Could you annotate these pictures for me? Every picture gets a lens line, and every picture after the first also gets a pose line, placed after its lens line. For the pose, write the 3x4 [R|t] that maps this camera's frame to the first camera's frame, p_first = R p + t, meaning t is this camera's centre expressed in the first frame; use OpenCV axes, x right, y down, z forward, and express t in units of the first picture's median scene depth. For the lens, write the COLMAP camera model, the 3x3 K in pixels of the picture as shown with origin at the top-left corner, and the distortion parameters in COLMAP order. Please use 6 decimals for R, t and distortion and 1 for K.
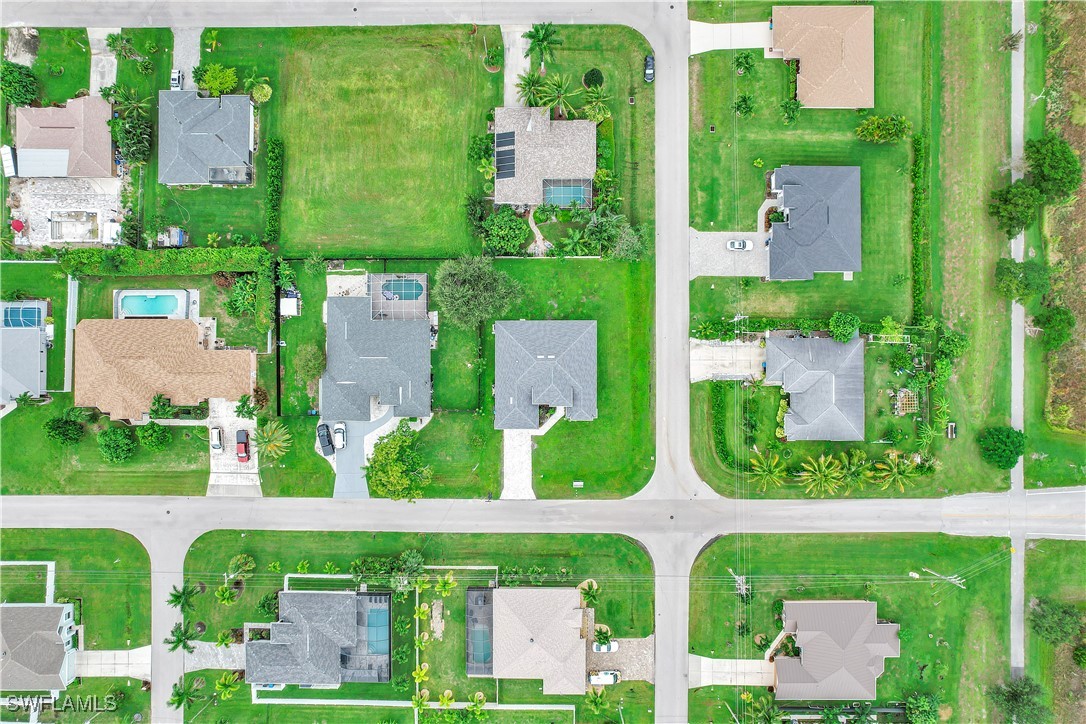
lens RADIAL K [[702.2, 0, 543.0], [0, 702.2, 362.0], [0, 0, 1]] dist [-0.068448, 0.053946]
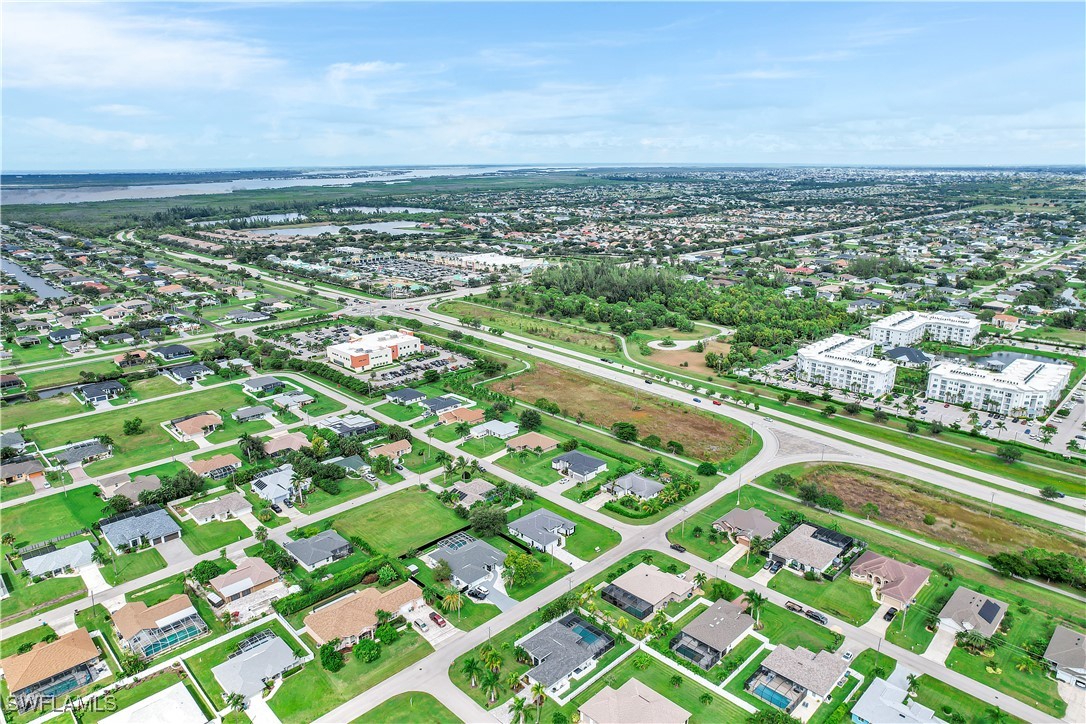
lens RADIAL K [[702.2, 0, 543.0], [0, 702.2, 362.0], [0, 0, 1]] dist [-0.068448, 0.053946]
pose [[0.709947, -0.189498, 0.678281, -1.204036], [0.704217, 0.201057, -0.680922, 1.223098], [-0.007340, 0.961076, 0.276188, 0.020838]]
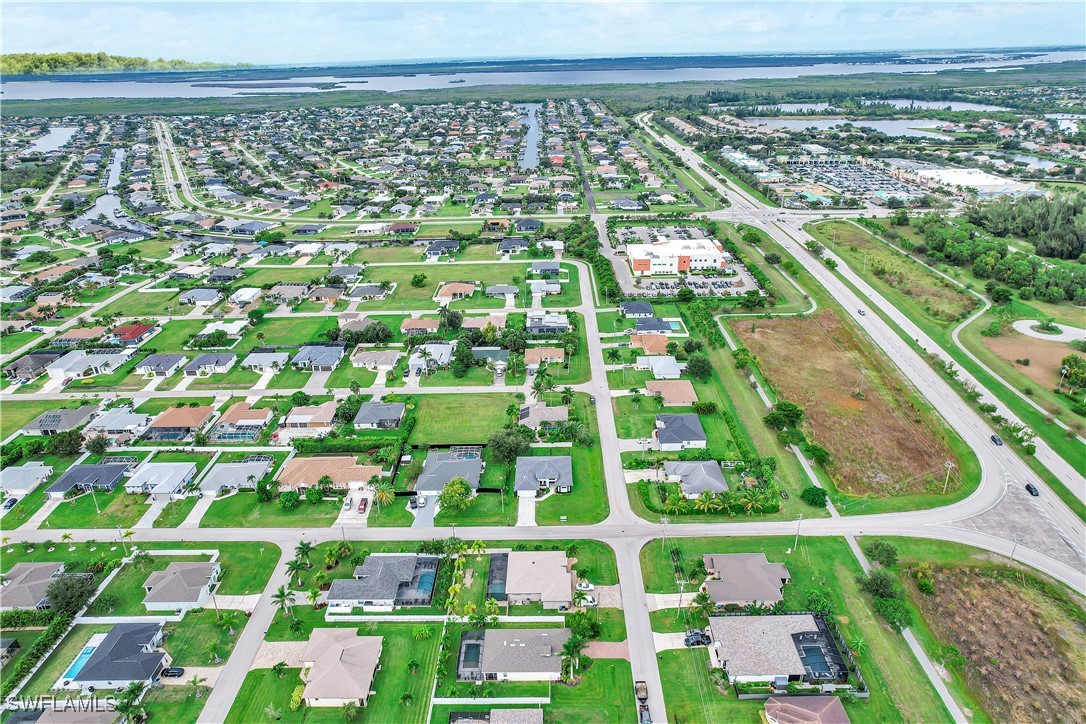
lens RADIAL K [[702.2, 0, 543.0], [0, 702.2, 362.0], [0, 0, 1]] dist [-0.068448, 0.053946]
pose [[0.999940, -0.007986, -0.007521, 0.017850], [-0.003503, 0.417208, -0.908804, 1.503923], [0.010395, 0.908776, 0.417155, -0.013524]]
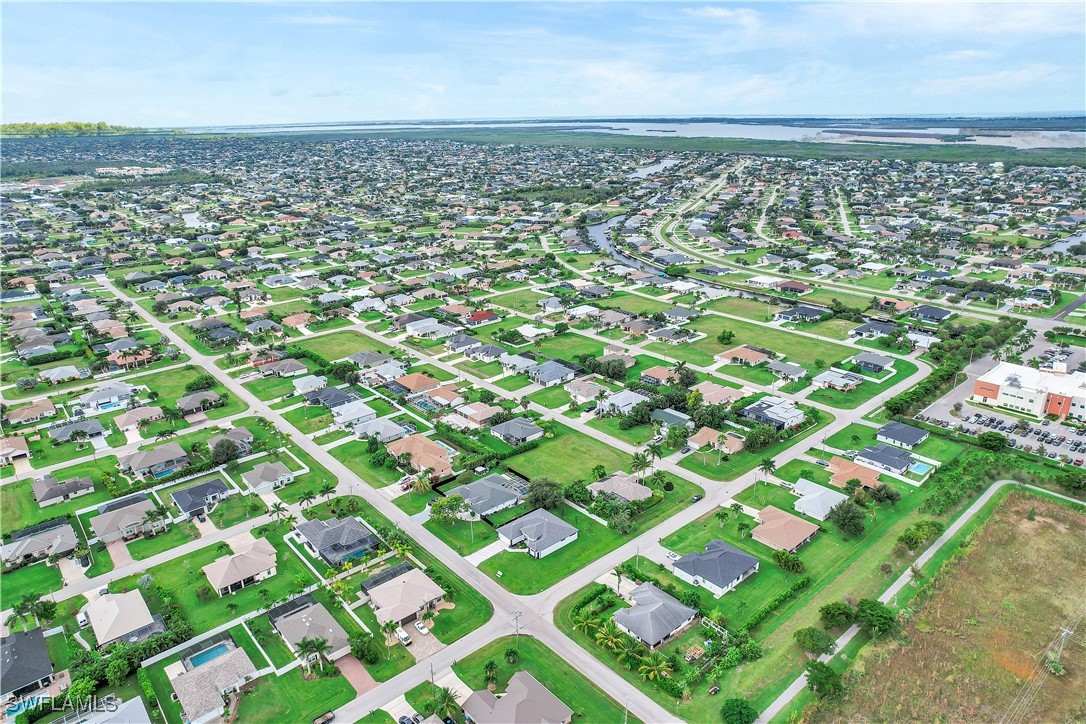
lens RADIAL K [[702.2, 0, 543.0], [0, 702.2, 362.0], [0, 0, 1]] dist [-0.068448, 0.053946]
pose [[0.660146, 0.254755, -0.706617, 1.124532], [-0.750998, 0.241978, -0.614369, 0.965779], [0.014472, 0.936241, 0.351062, -0.017319]]
